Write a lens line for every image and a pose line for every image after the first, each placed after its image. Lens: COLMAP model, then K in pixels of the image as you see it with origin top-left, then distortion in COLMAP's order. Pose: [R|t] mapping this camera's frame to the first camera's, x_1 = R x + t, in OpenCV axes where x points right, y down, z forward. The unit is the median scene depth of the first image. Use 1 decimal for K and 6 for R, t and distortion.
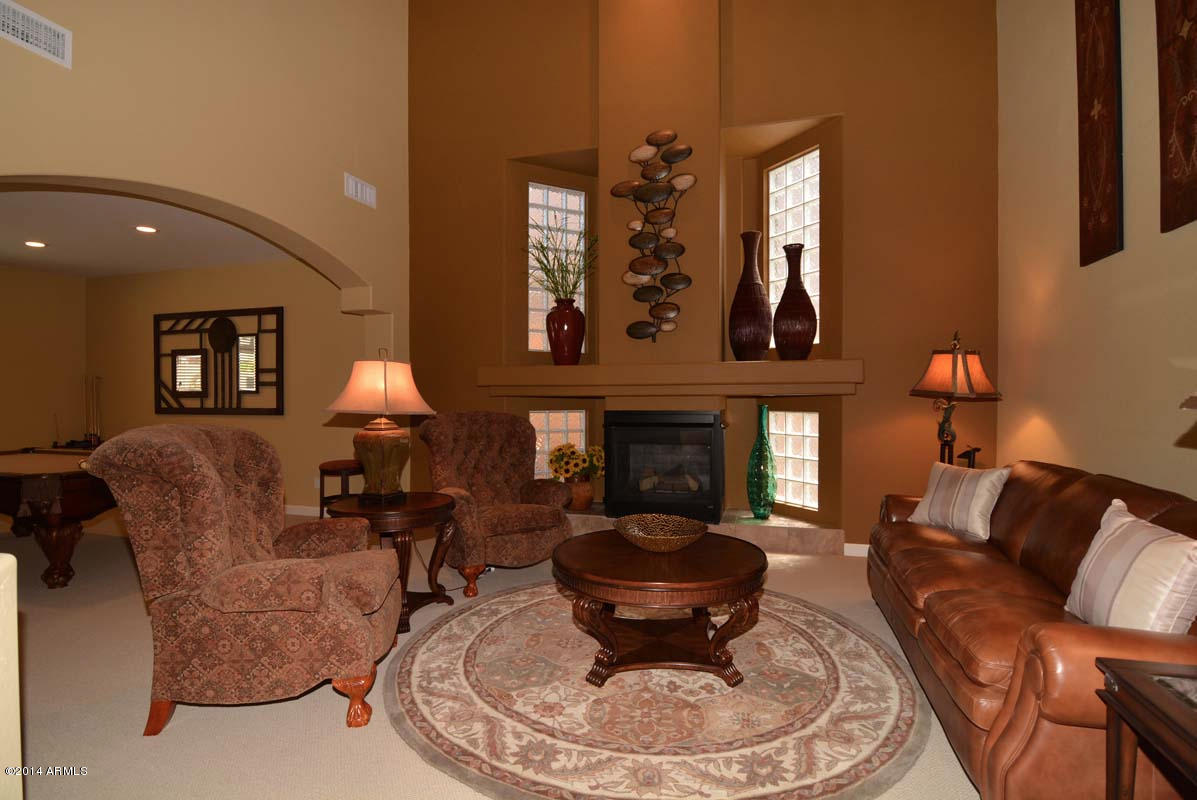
lens RADIAL K [[589.1, 0, 598.5], [0, 589.1, 400.0], [0, 0, 1]] dist [-0.015272, -0.000407]
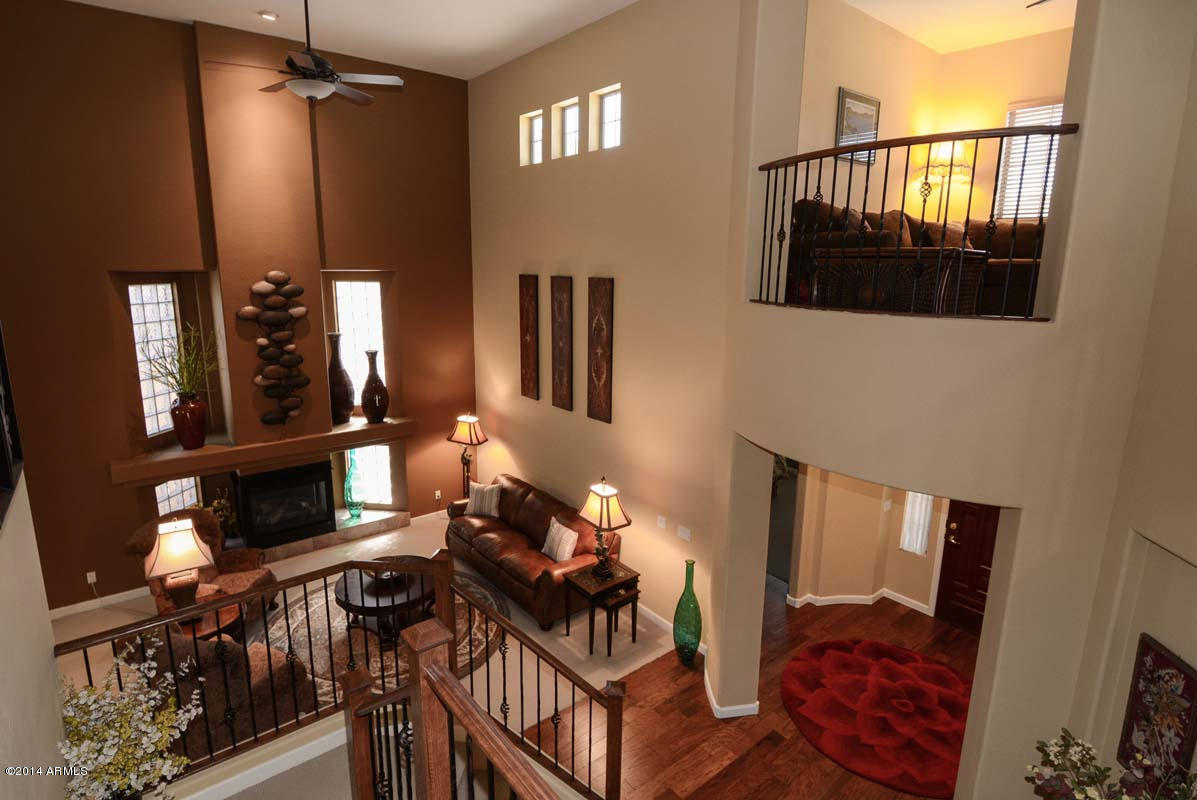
lens RADIAL K [[598.1, 0, 597.6], [0, 598.1, 380.5], [0, 0, 1]] dist [0.000682, 0.000005]
pose [[0.571713, -0.148155, 0.806966, -0.606686], [-0.008895, 0.982384, 0.186663, -0.472904], [-0.820406, -0.113895, 0.560323, -0.392365]]
